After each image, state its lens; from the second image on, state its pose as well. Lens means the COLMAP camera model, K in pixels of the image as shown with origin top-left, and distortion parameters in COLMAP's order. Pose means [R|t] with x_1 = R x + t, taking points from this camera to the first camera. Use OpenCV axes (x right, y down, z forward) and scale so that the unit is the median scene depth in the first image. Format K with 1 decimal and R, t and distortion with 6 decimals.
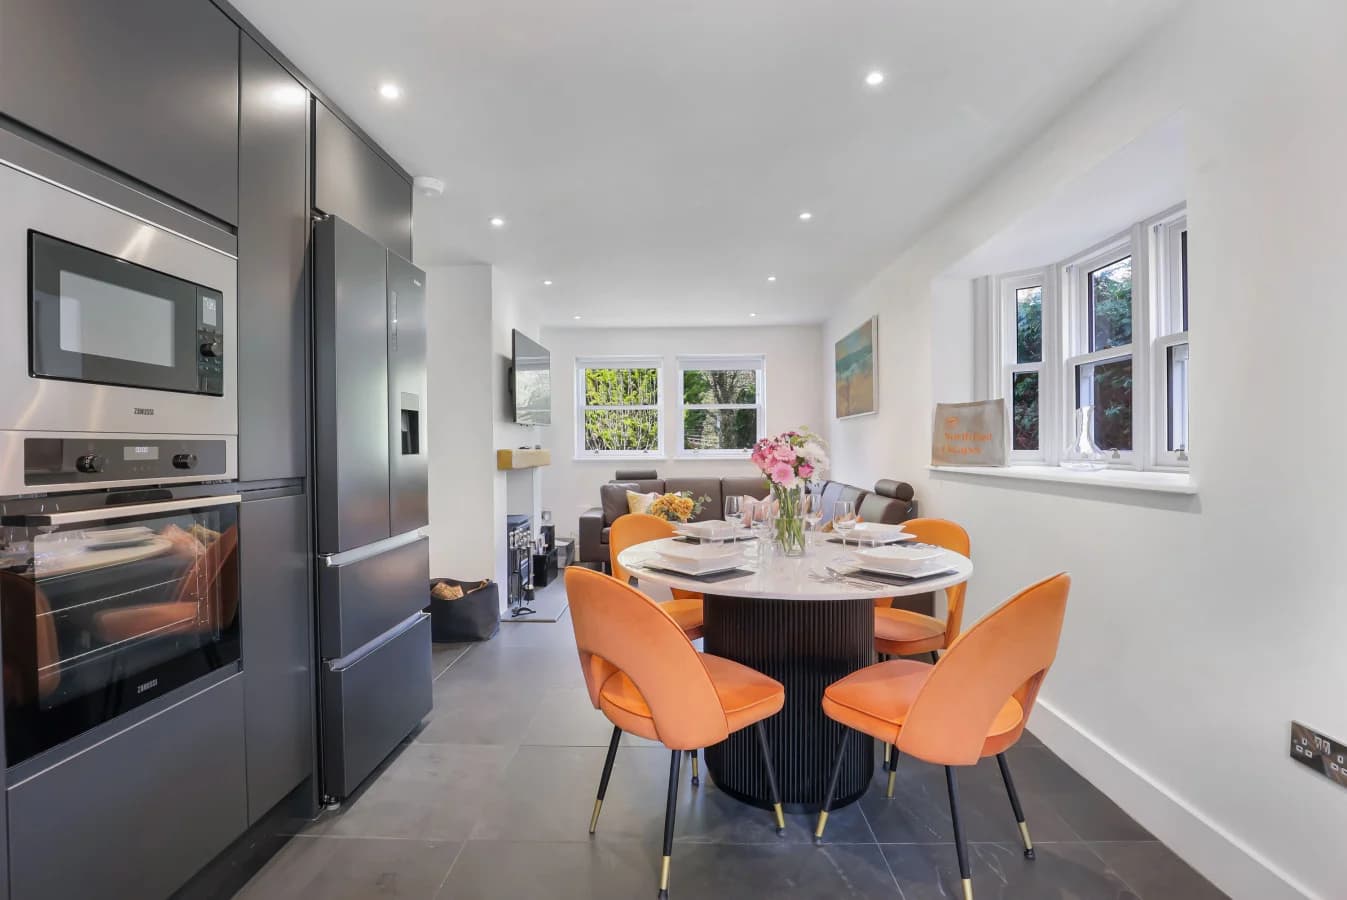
lens RADIAL K [[633.7, 0, 672.3], [0, 633.7, 460.7], [0, 0, 1]] dist [-0.036708, 0.012412]
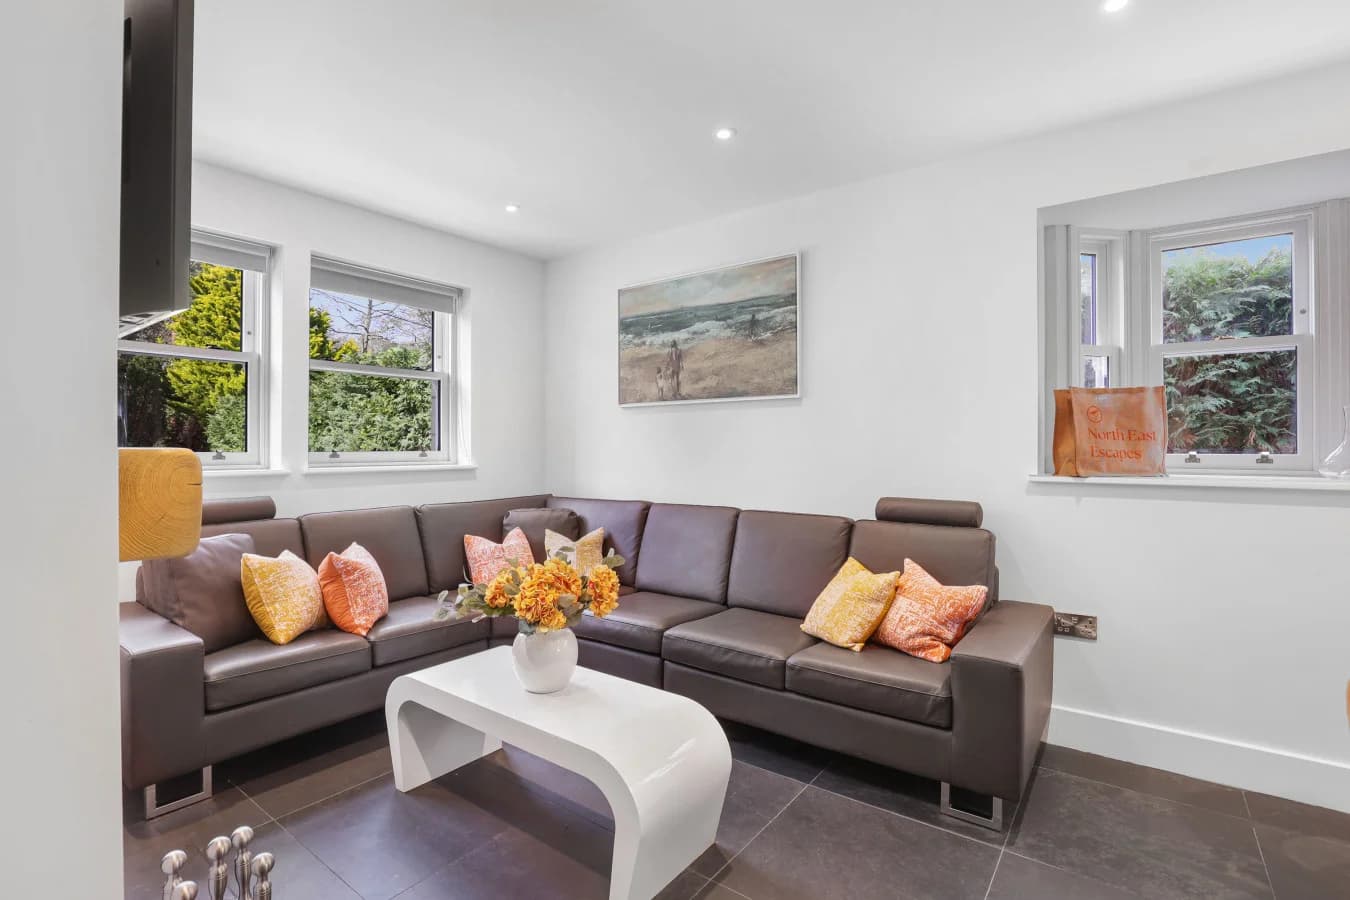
lens RADIAL K [[635.1, 0, 673.8], [0, 635.1, 460.7], [0, 0, 1]] dist [-0.036708, 0.012412]
pose [[0.579963, -0.002481, 0.814639, -0.238399], [0.009572, 0.999947, -0.003769, -0.006616], [-0.814587, 0.009983, 0.579956, 0.579261]]
